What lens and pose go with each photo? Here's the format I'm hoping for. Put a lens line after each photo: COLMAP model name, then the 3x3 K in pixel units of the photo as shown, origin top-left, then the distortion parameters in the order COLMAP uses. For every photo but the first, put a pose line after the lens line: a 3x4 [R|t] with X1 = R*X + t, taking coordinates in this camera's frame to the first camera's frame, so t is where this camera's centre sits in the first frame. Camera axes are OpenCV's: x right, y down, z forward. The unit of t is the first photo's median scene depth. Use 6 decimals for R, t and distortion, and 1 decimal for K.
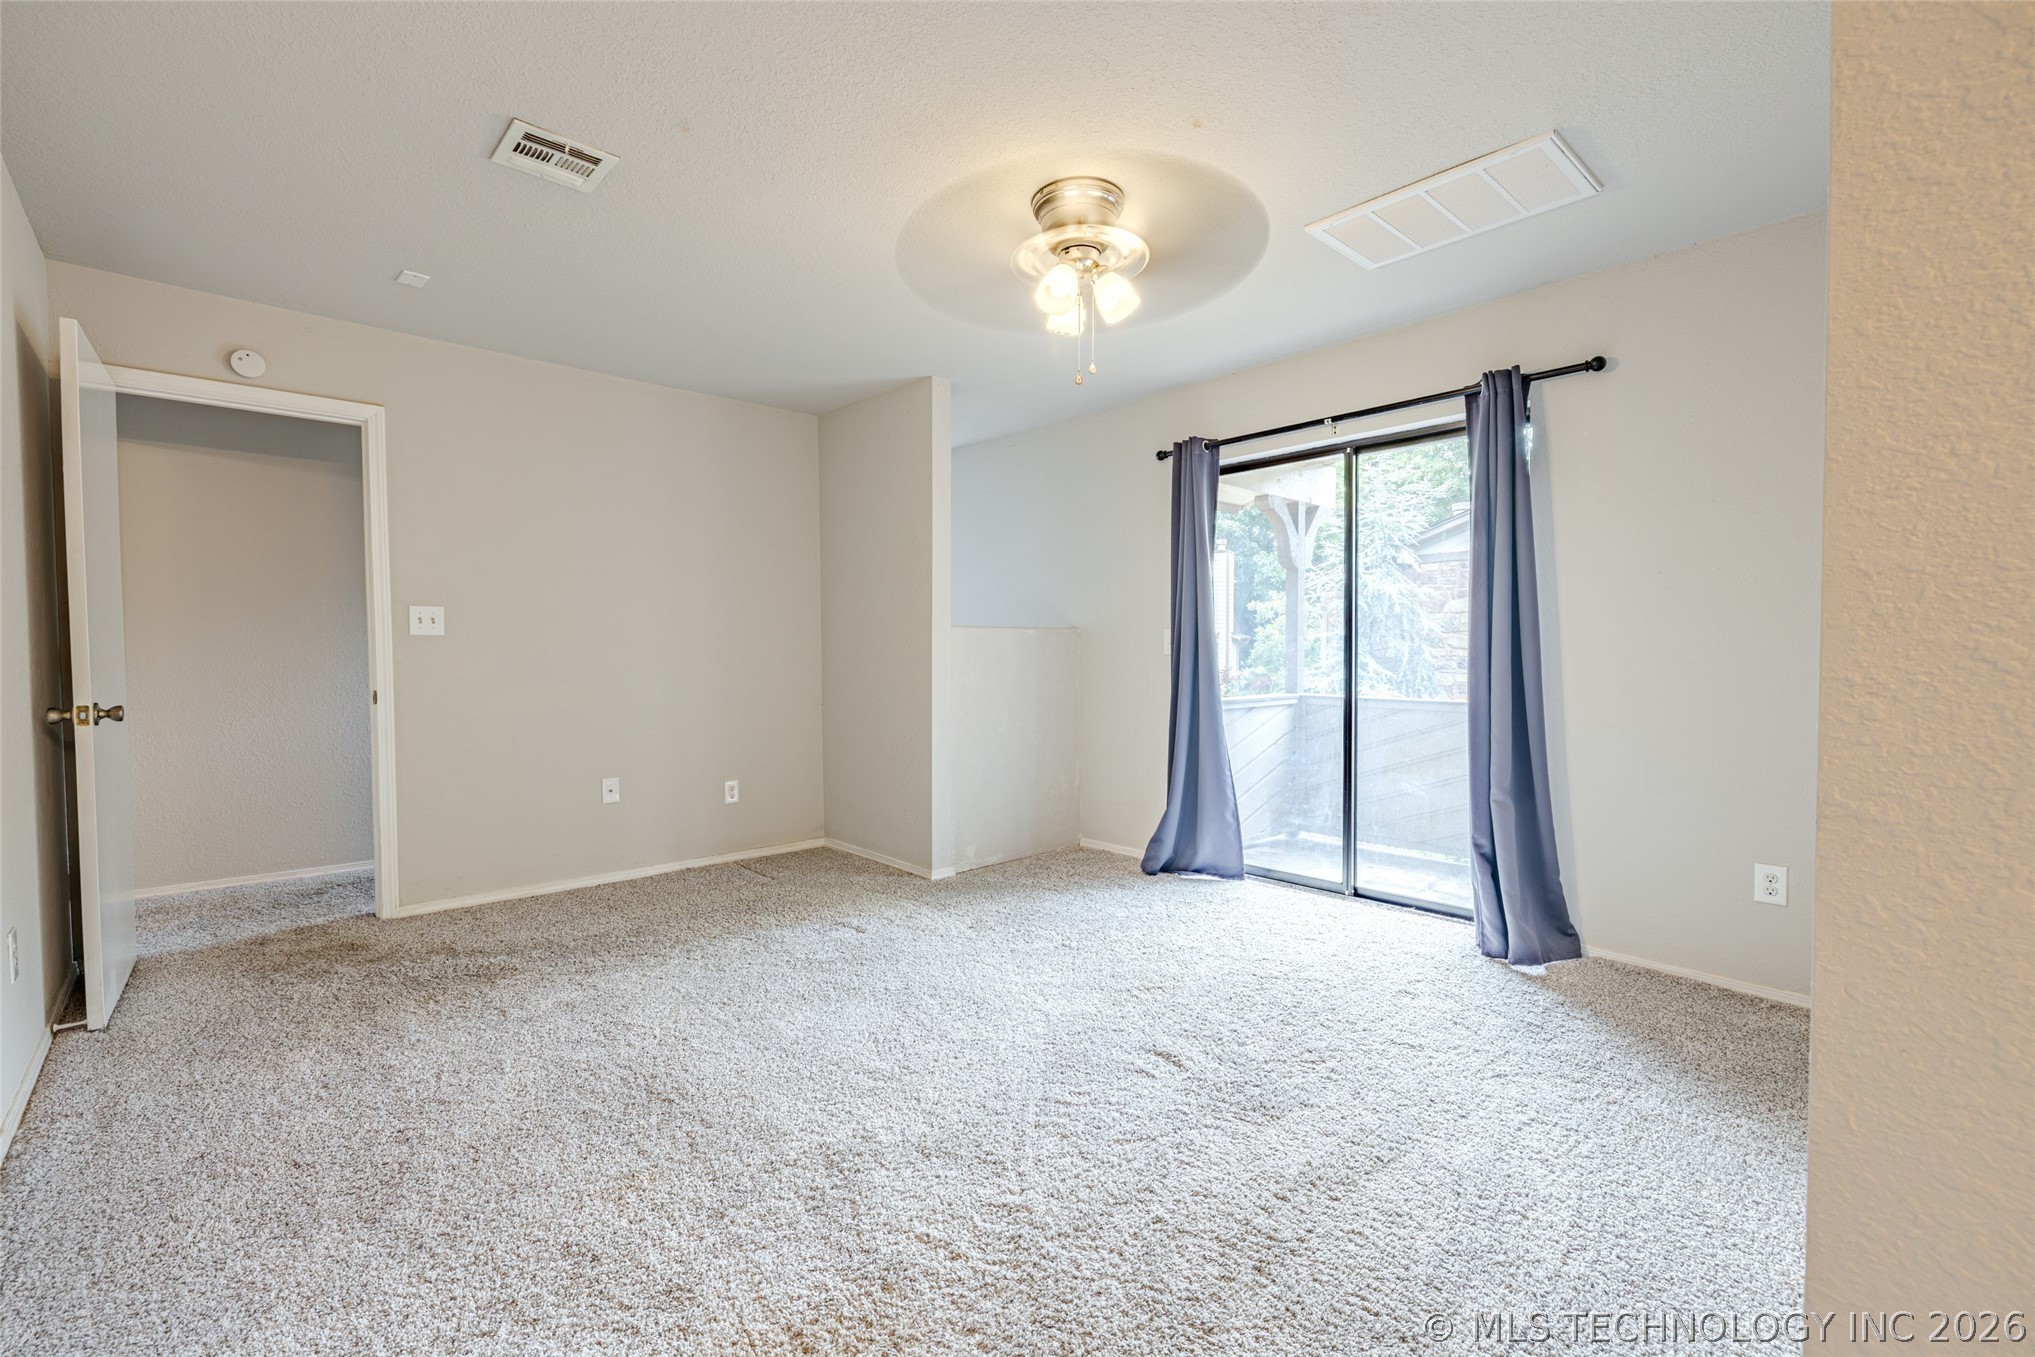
lens RADIAL K [[854.7, 0, 1010.3], [0, 854.7, 678.7], [0, 0, 1]] dist [0.001256, 0.000020]
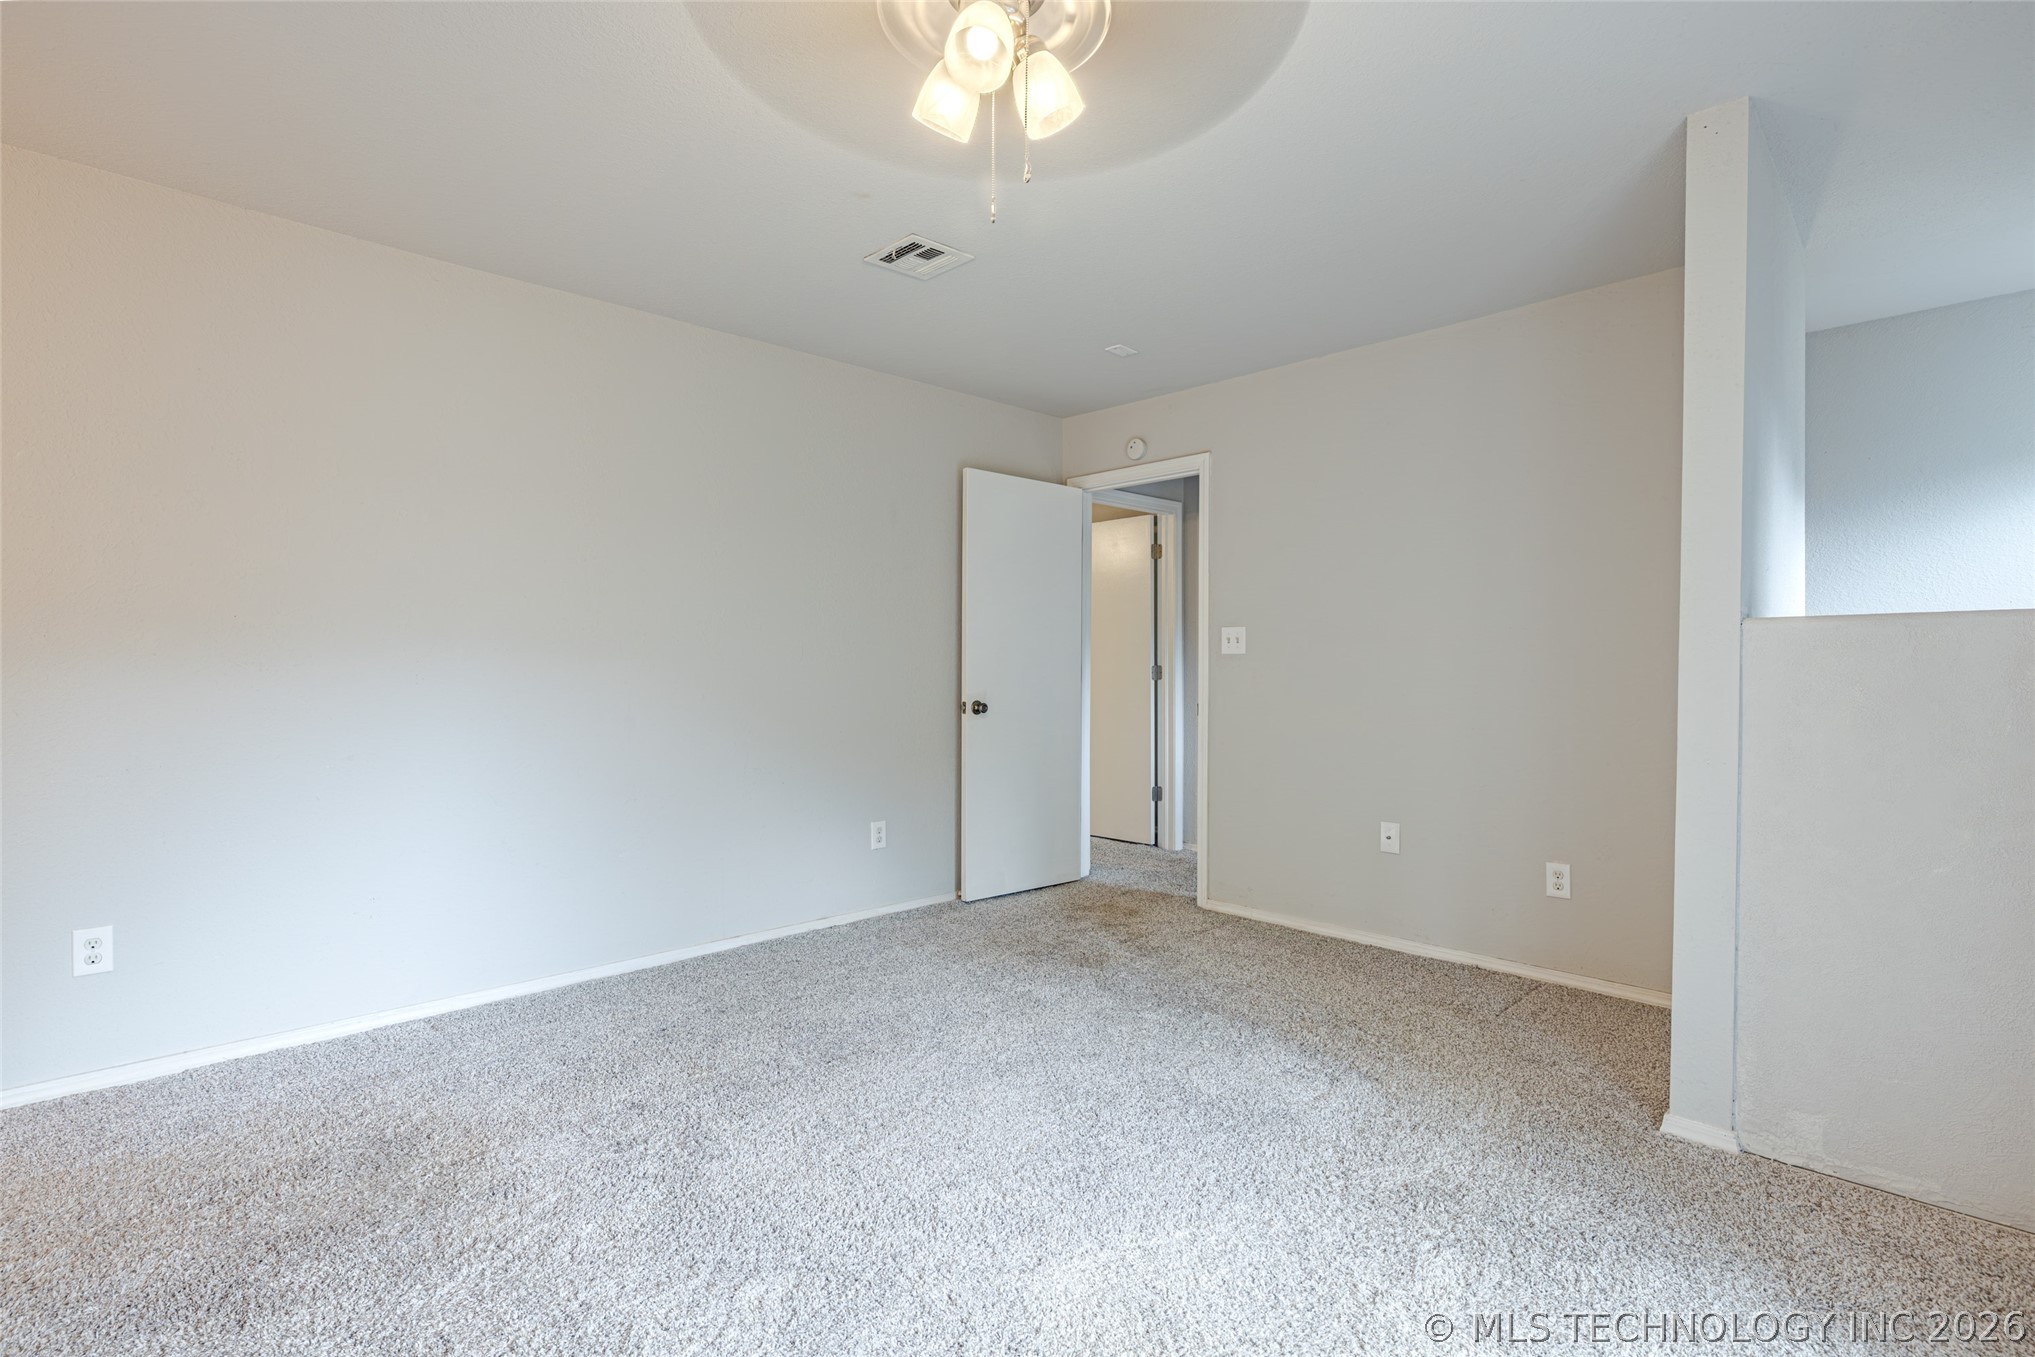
lens RADIAL K [[962.4, 0, 1017.5], [0, 962.4, 678.5], [0, 0, 1]] dist [-0.002942, -0.000218]
pose [[0.050381, 0.010974, -0.998670, 0.512312], [-0.035195, 0.999338, 0.009206, -0.022112], [0.998110, 0.034684, 0.050734, 0.676775]]
